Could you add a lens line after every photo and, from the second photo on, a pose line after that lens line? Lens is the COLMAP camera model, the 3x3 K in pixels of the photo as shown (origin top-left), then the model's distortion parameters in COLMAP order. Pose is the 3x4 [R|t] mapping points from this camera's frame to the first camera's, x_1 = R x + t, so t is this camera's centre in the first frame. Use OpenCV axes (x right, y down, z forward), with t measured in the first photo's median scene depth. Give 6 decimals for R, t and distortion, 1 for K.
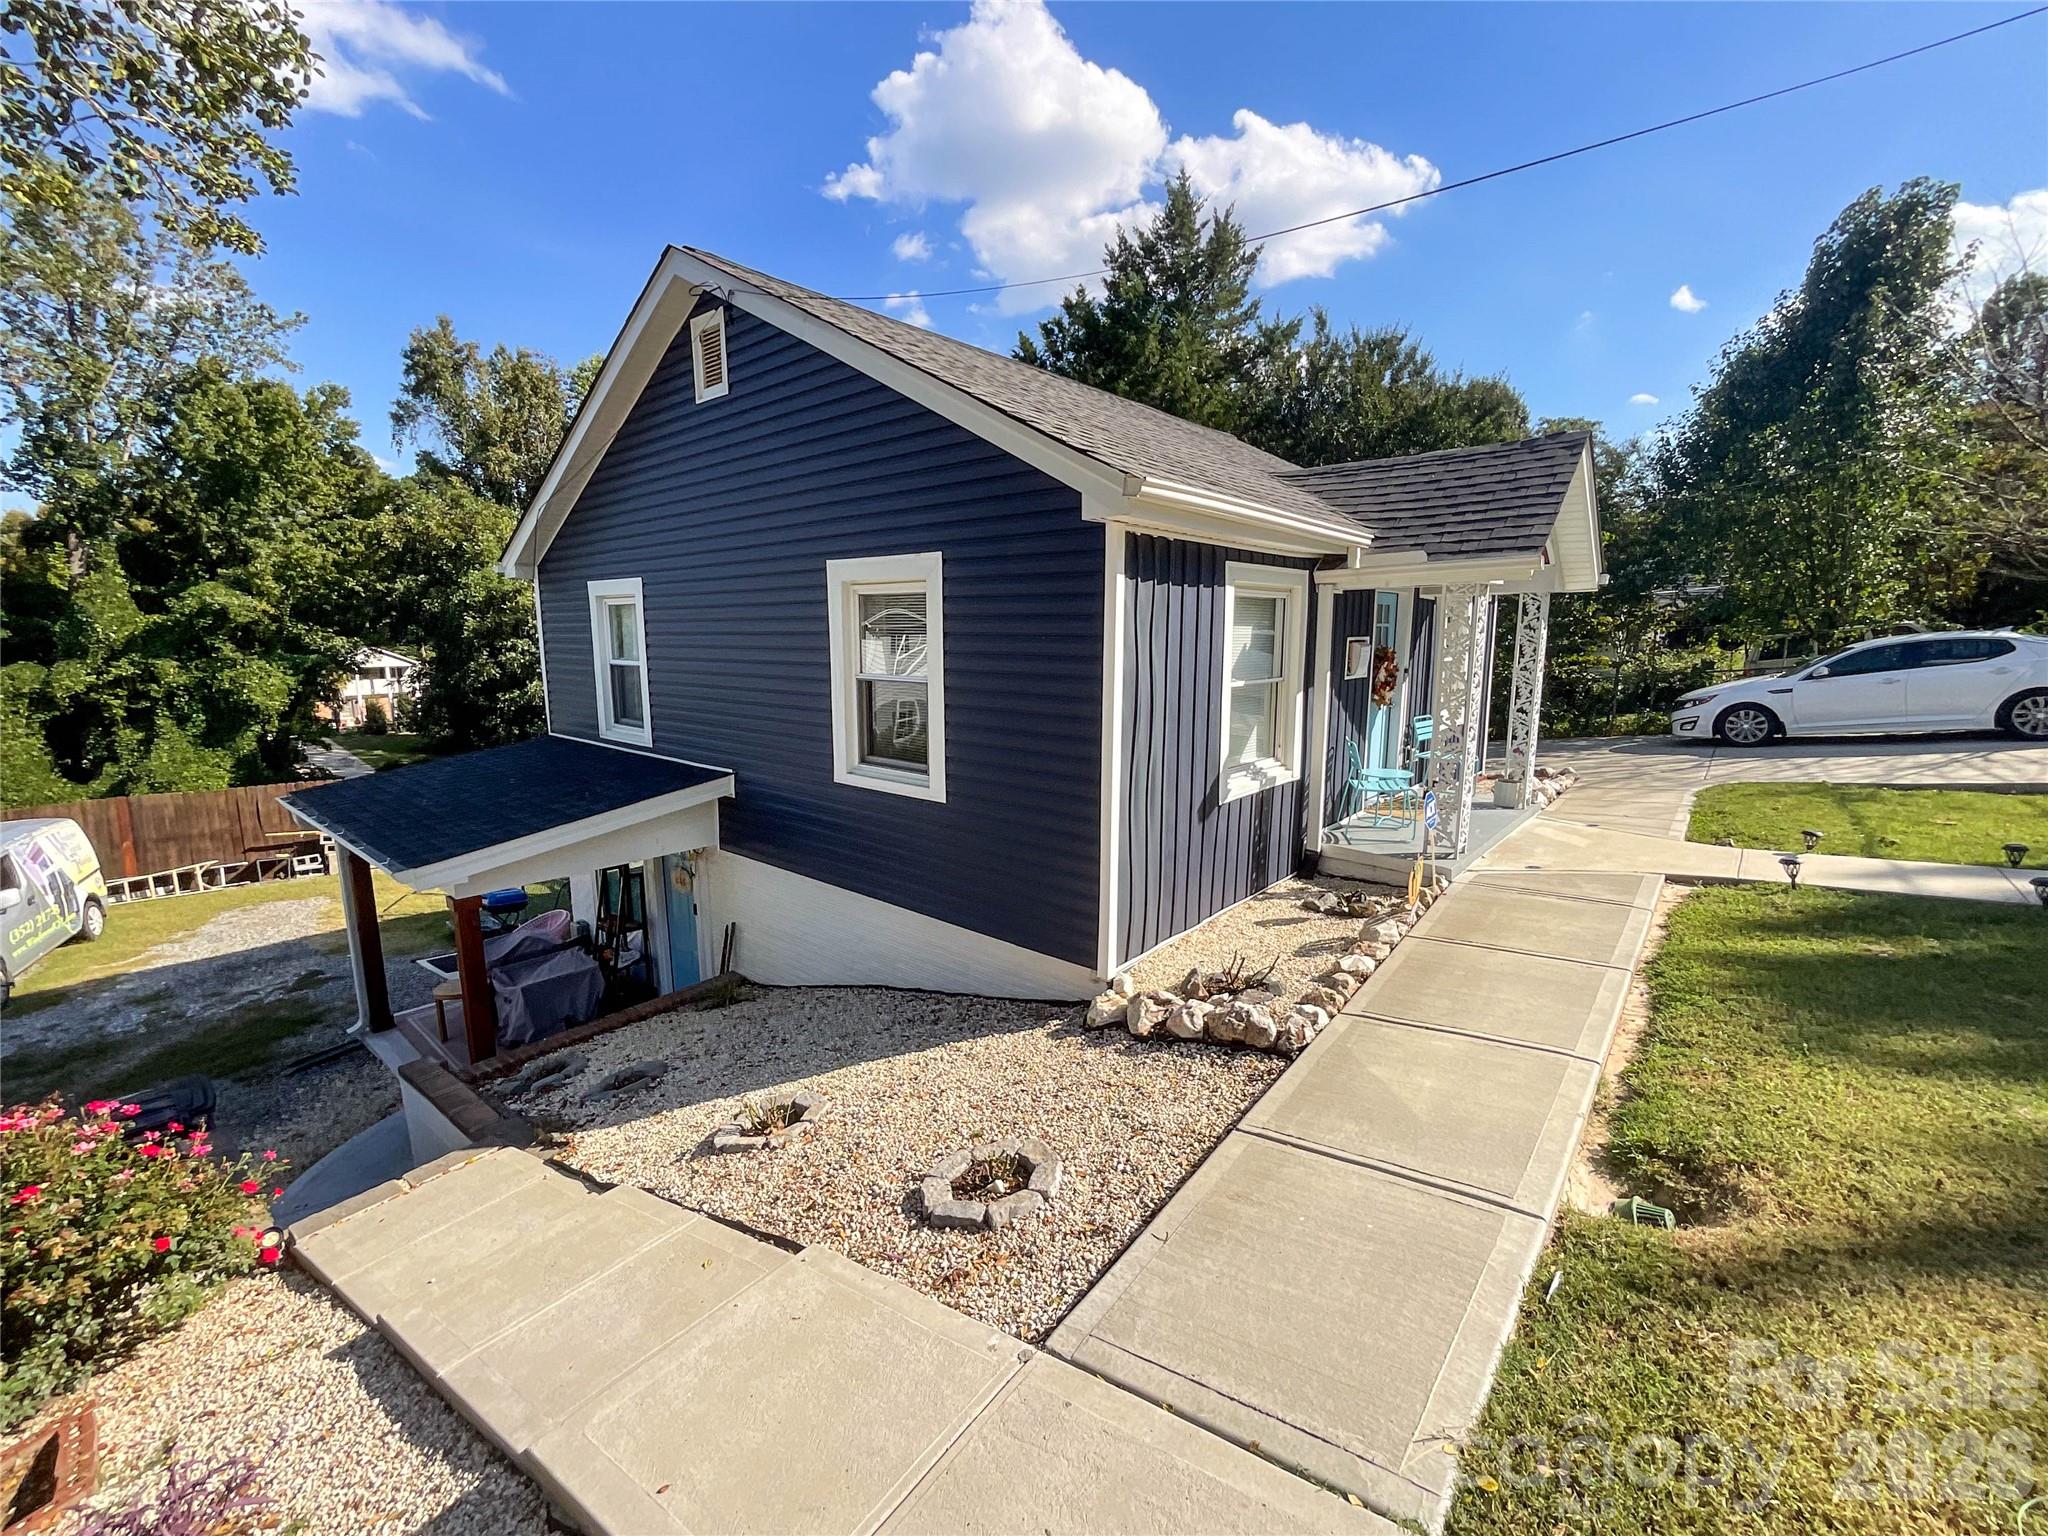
lens RADIAL K [[810.8, 0, 987.7], [0, 810.8, 758.3], [0, 0, 1]] dist [-0.002943, -0.000268]
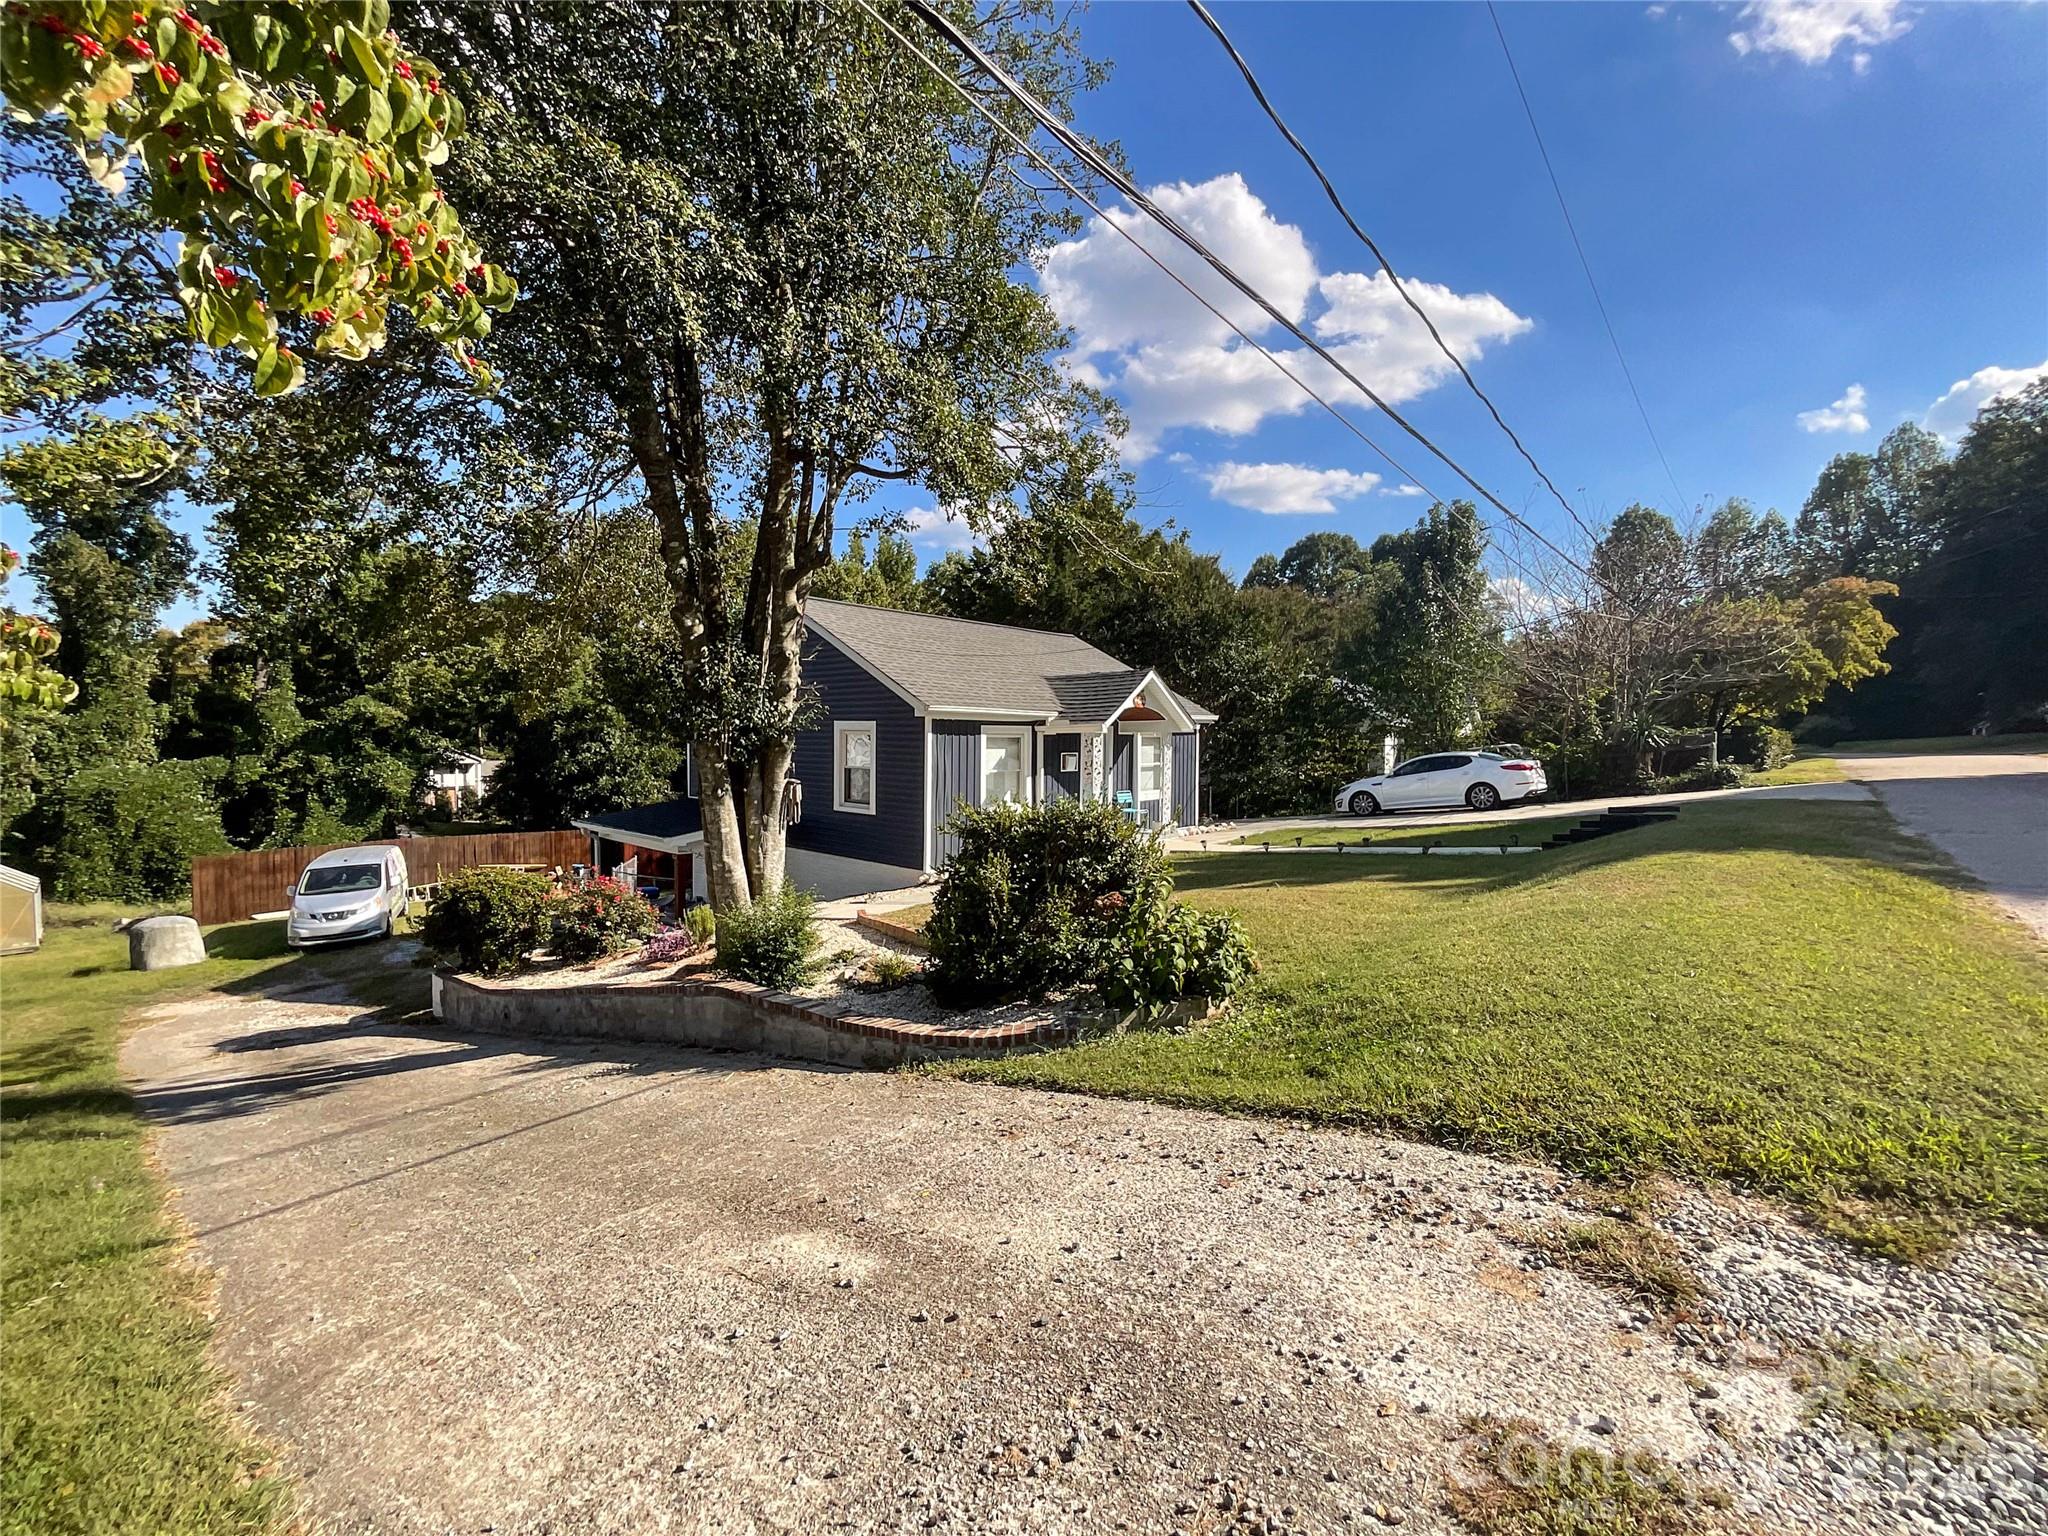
lens RADIAL K [[837.7, 0, 1025.1], [0, 837.7, 726.4], [0, 0, 1]] dist [-0.003515, 0.000009]
pose [[0.999840, 0.011656, 0.013567, 0.074186], [-0.009247, 0.986126, -0.165738, 0.040976], [-0.015310, 0.165586, 0.986076, -0.323909]]
